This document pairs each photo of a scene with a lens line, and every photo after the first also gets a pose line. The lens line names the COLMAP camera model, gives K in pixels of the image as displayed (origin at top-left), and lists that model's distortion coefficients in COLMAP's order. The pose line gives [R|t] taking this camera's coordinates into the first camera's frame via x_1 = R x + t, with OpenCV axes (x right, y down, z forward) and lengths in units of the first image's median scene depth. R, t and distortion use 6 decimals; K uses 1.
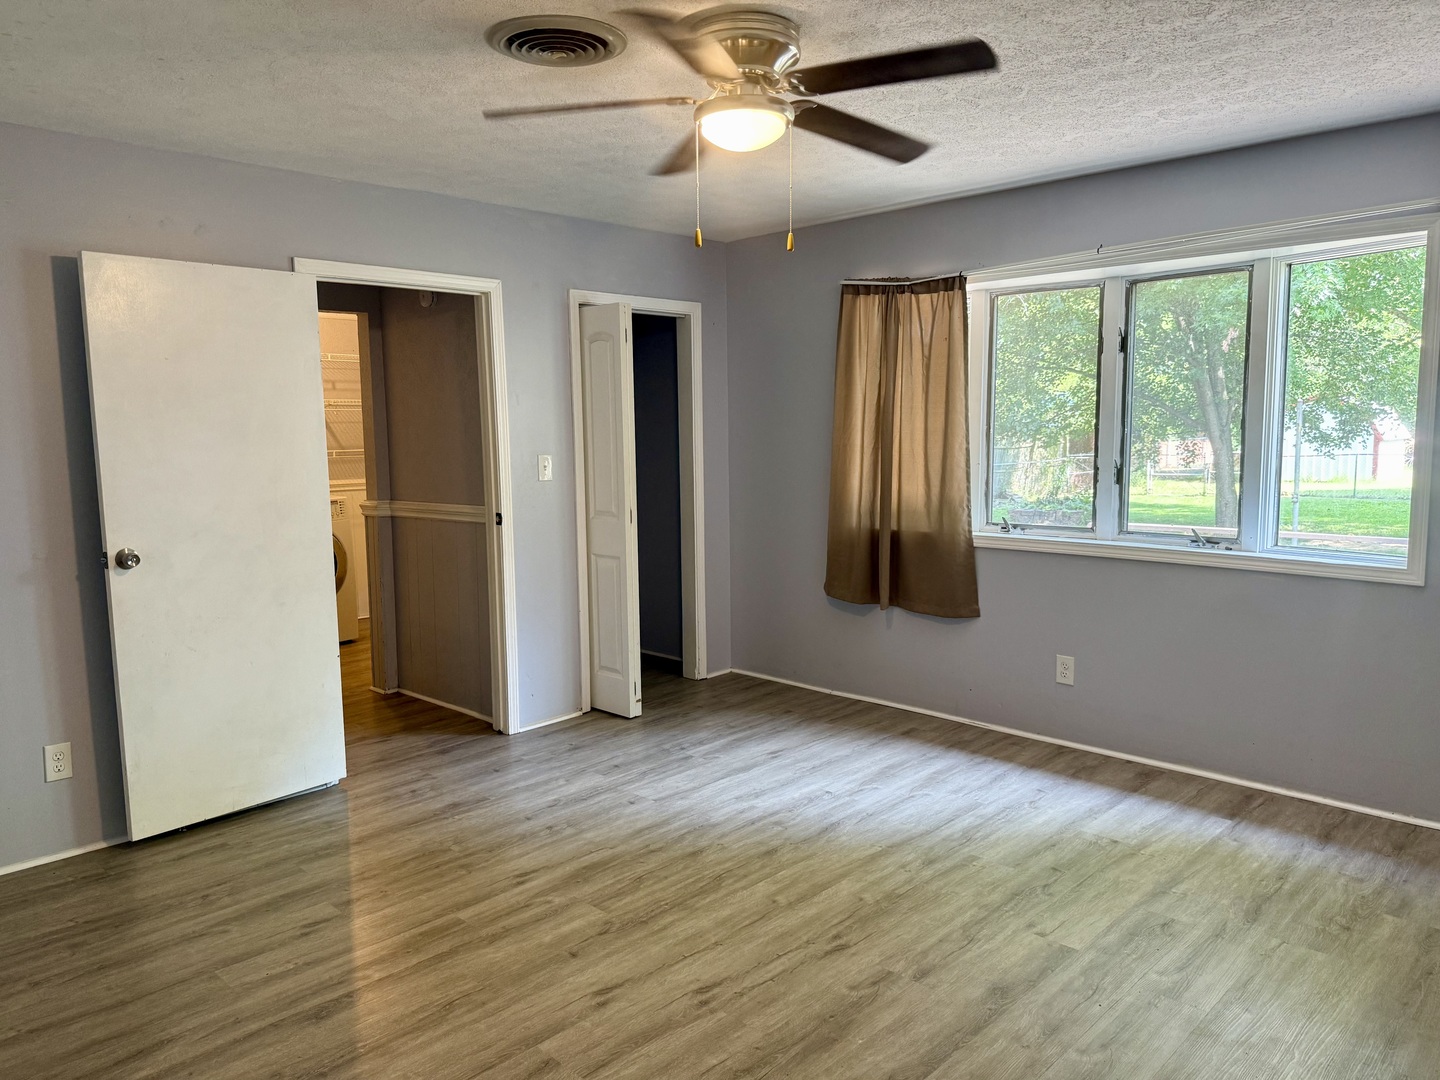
lens RADIAL K [[1009.5, 0, 729.3], [0, 1009.5, 532.9], [0, 0, 1]] dist [0.072043, -0.084657]
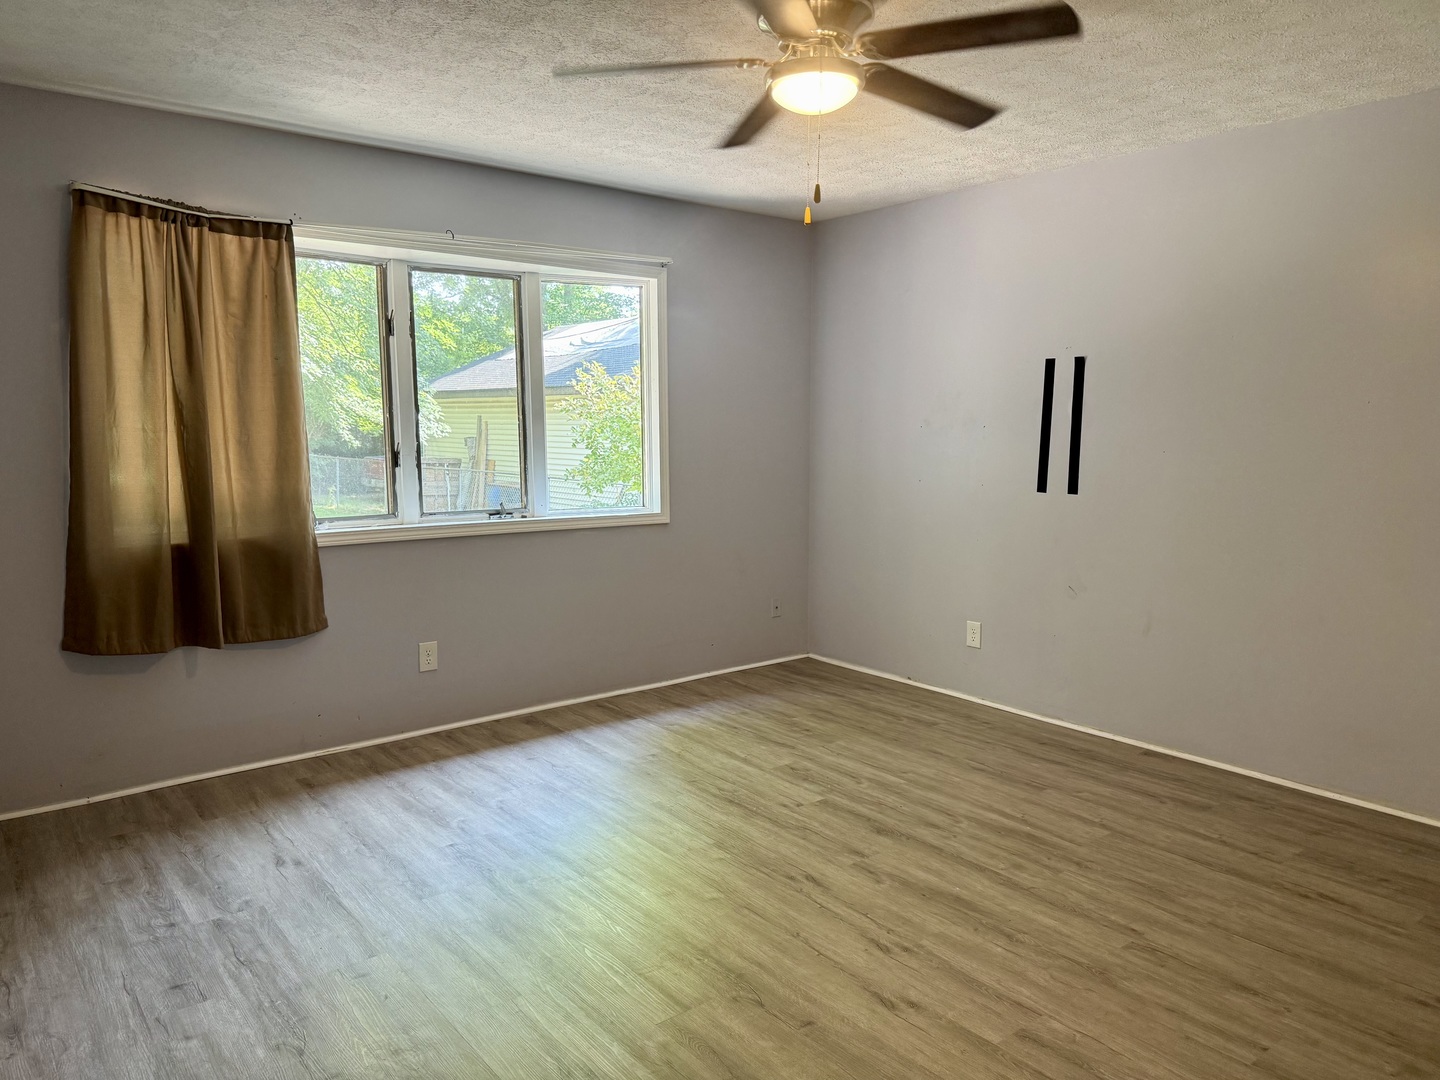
lens RADIAL K [[1009.5, 0, 718.2], [0, 1009.5, 531.2], [0, 0, 1]] dist [0.072043, -0.084657]
pose [[0.135338, -0.098748, 0.985866, -0.722562], [0.104484, 0.990895, 0.084909, -0.048498], [-0.985275, 0.091515, 0.144424, 0.699714]]
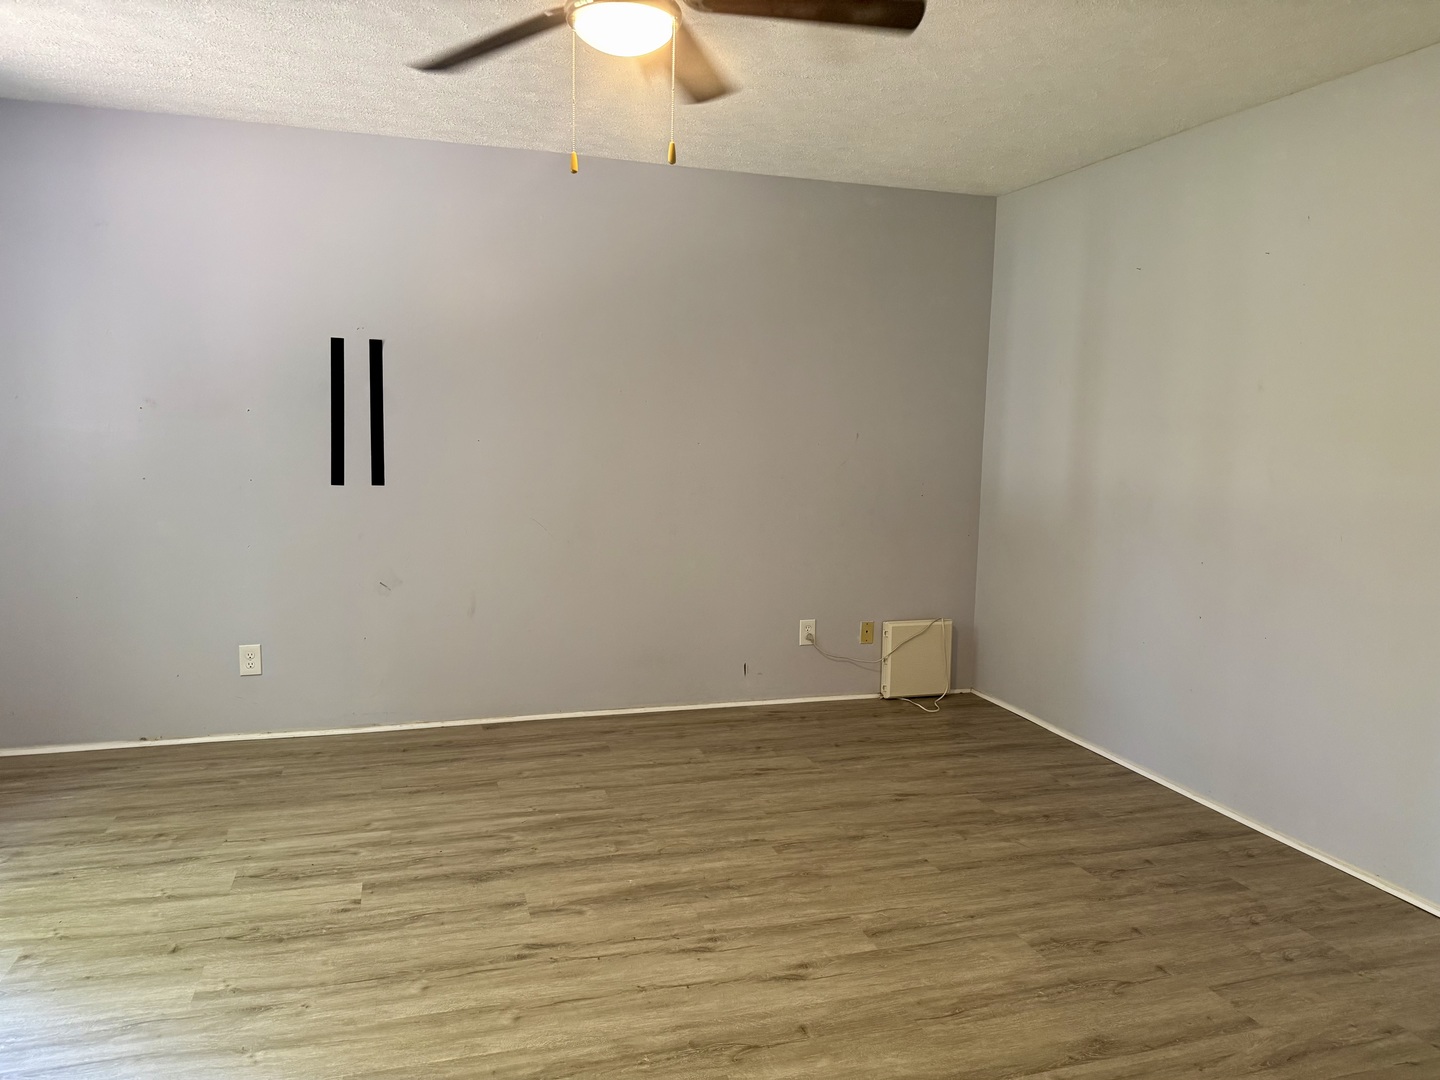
lens RADIAL K [[1009.5, 0, 718.5], [0, 1009.5, 537.0], [0, 0, 1]] dist [0.072043, -0.084657]
pose [[-0.870004, -0.062527, 0.489064, -0.356187], [0.042704, 0.978642, 0.201086, -0.102265], [-0.491192, 0.195831, -0.848753, 1.255328]]
